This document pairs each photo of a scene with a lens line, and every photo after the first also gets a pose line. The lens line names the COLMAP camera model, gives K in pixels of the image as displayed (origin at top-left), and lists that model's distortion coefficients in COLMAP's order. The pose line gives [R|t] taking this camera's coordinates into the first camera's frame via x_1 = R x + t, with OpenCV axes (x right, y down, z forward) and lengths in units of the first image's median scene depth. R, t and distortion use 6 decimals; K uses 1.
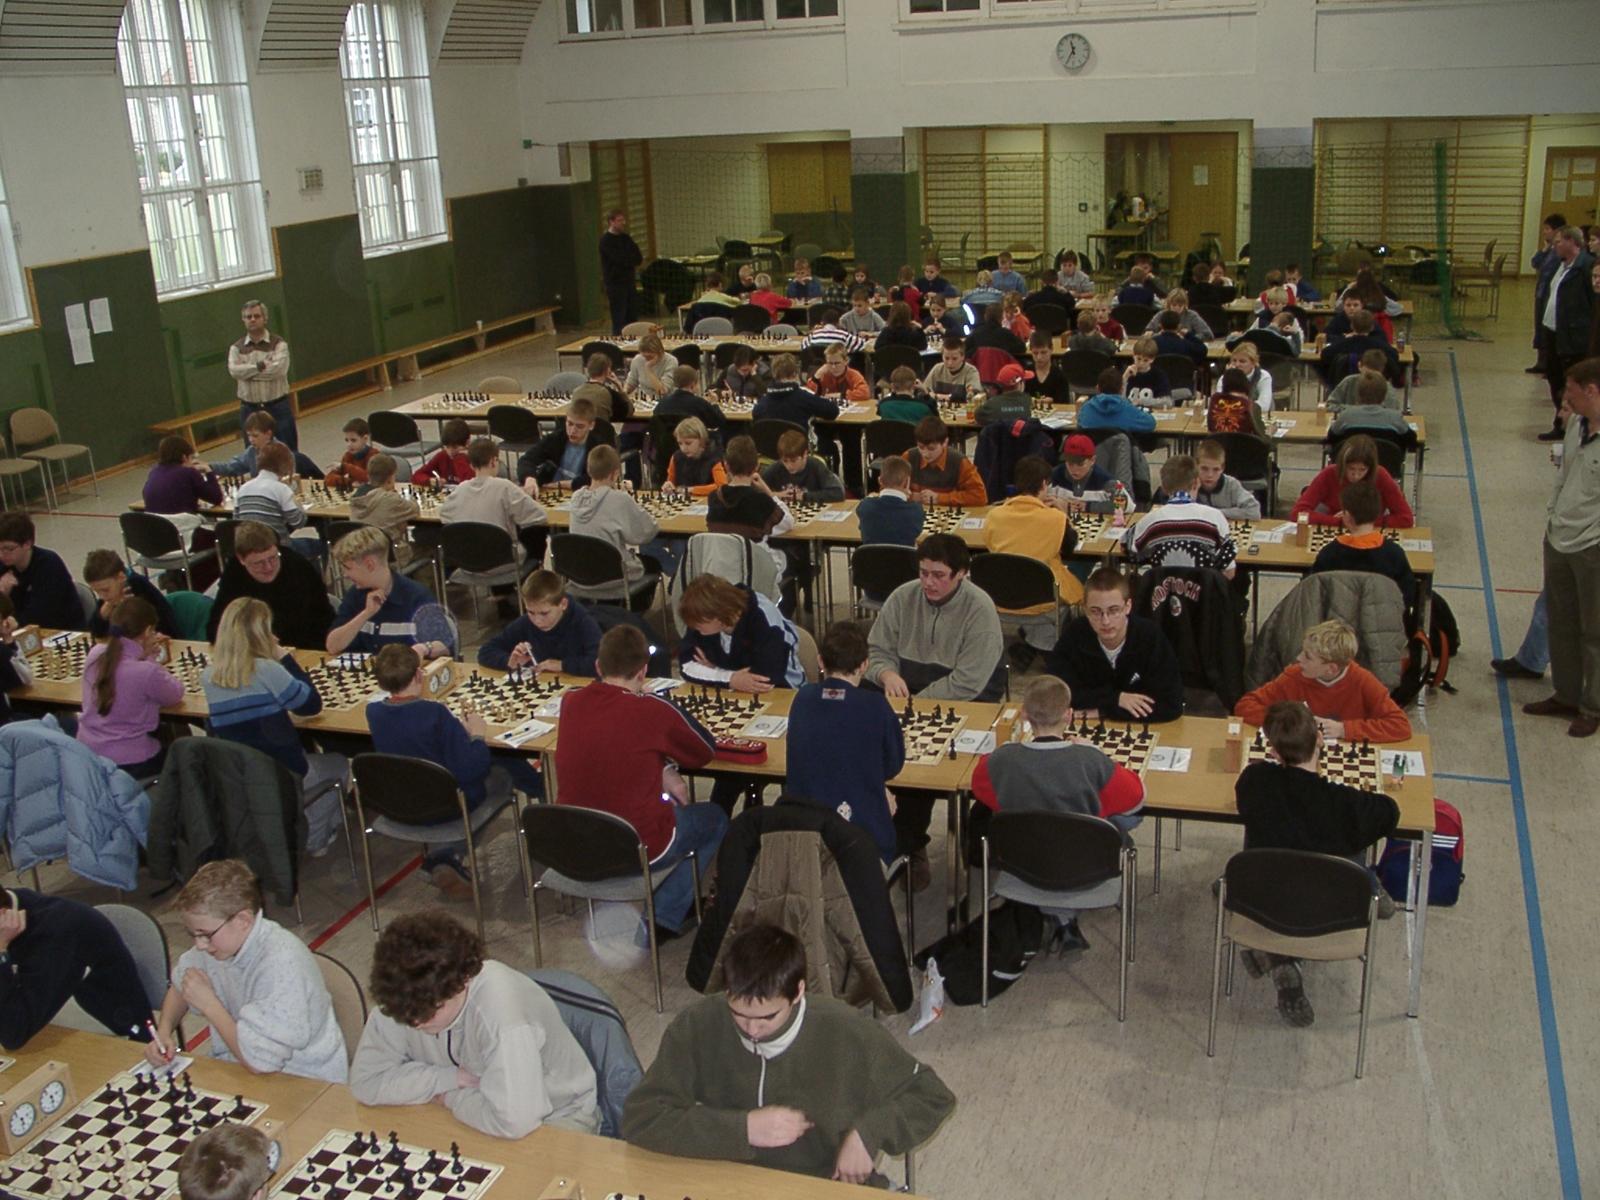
lens RADIAL K [[1652.5, 0, 800.0], [0, 1652.5, 600.0], [0, 0, 1]] dist [-0.048057, 0.033703]
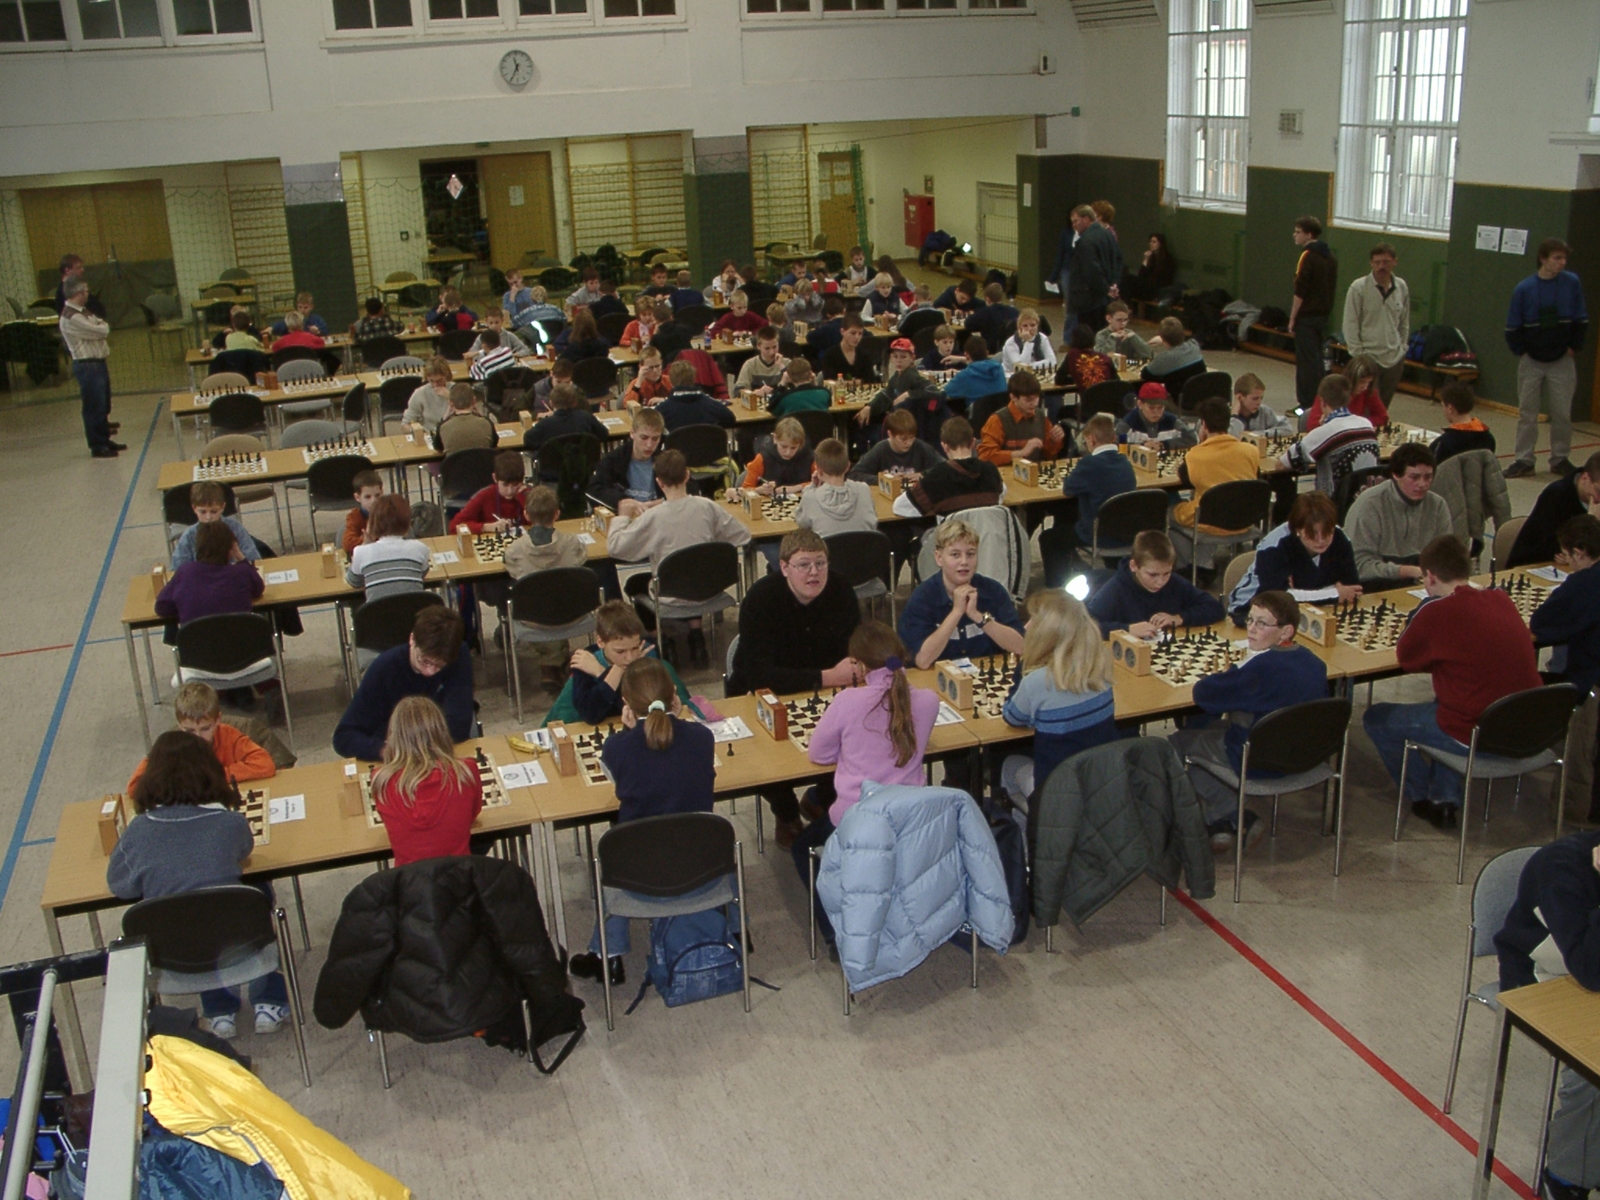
lens RADIAL K [[1632.1, 0, 795.0], [0, 1632.1, 677.4], [0, 0, 1]] dist [-0.105602, 0.209380]
pose [[0.800790, -0.212475, 0.559990, -0.327039], [0.199235, 0.976215, 0.085494, -0.021912], [-0.564836, 0.043107, 0.824076, 0.110208]]
